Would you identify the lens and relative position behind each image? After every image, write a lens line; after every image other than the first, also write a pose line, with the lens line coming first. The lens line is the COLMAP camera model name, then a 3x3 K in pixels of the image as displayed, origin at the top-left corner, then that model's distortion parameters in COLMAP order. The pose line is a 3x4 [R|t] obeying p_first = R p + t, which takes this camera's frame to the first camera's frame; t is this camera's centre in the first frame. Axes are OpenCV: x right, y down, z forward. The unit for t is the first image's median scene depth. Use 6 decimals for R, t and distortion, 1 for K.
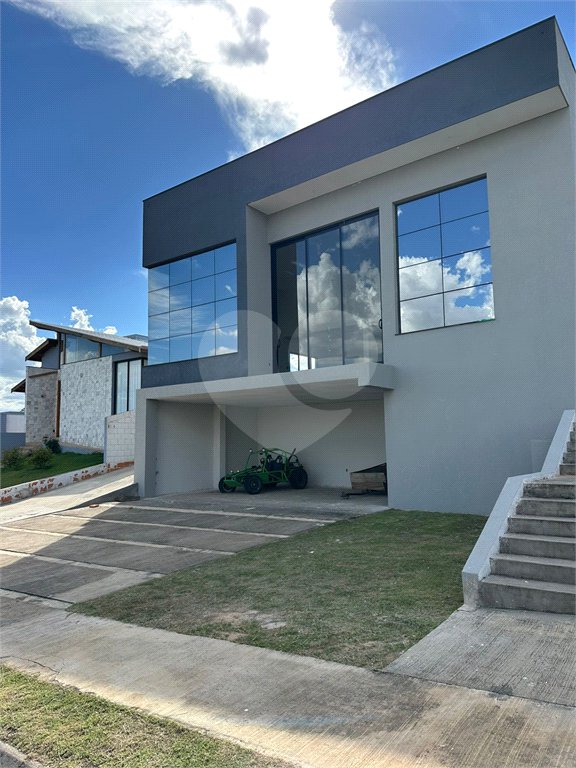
lens RADIAL K [[555.2, 0, 288.0], [0, 555.2, 384.0], [0, 0, 1]] dist [0.027089, -0.033362]
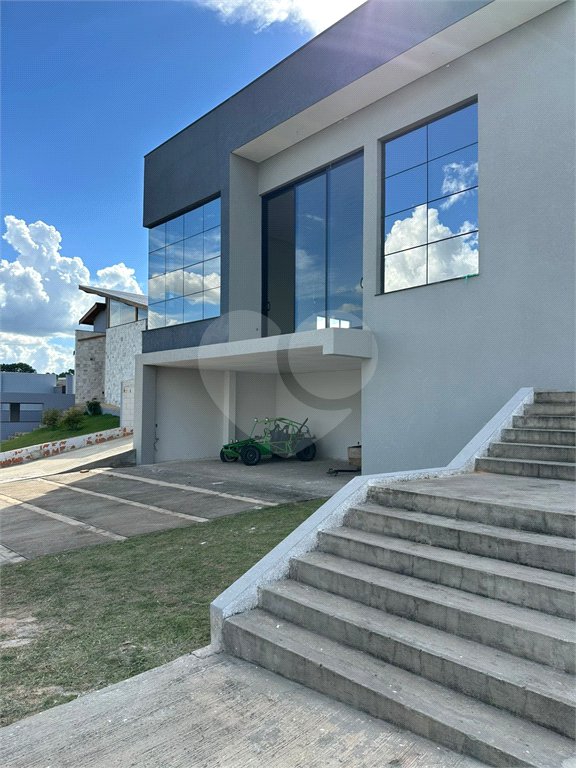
lens RADIAL K [[555.2, 0, 288.0], [0, 555.2, 384.0], [0, 0, 1]] dist [0.027089, -0.033362]
pose [[0.983919, 0.016508, -0.177849, 0.169309], [-0.004460, 0.997680, 0.067929, -0.006121], [0.178558, -0.066043, 0.981710, 0.085980]]
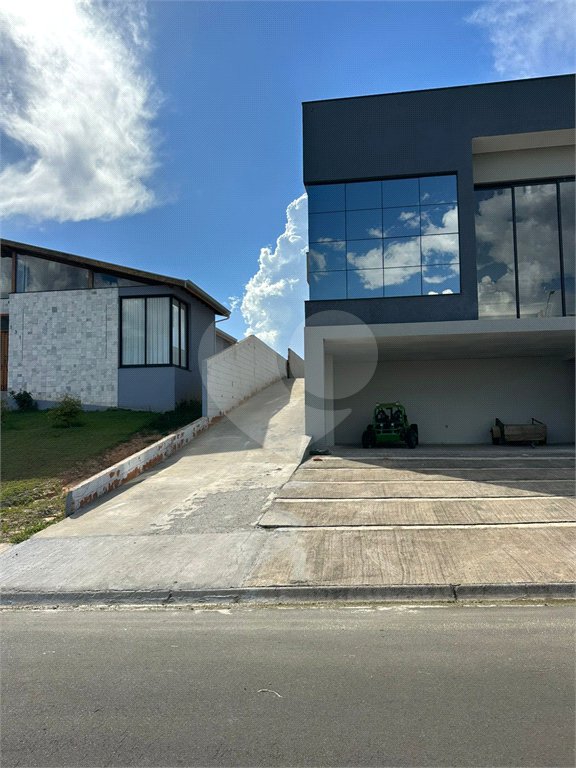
lens RADIAL K [[545.2, 0, 288.0], [0, 545.2, 384.0], [0, 0, 1]] dist [0.008541, -0.014476]
pose [[0.874831, 0.040116, 0.482764, -0.698491], [-0.056395, 0.998223, 0.019246, 0.083158], [-0.481134, -0.044063, 0.875539, 0.298062]]
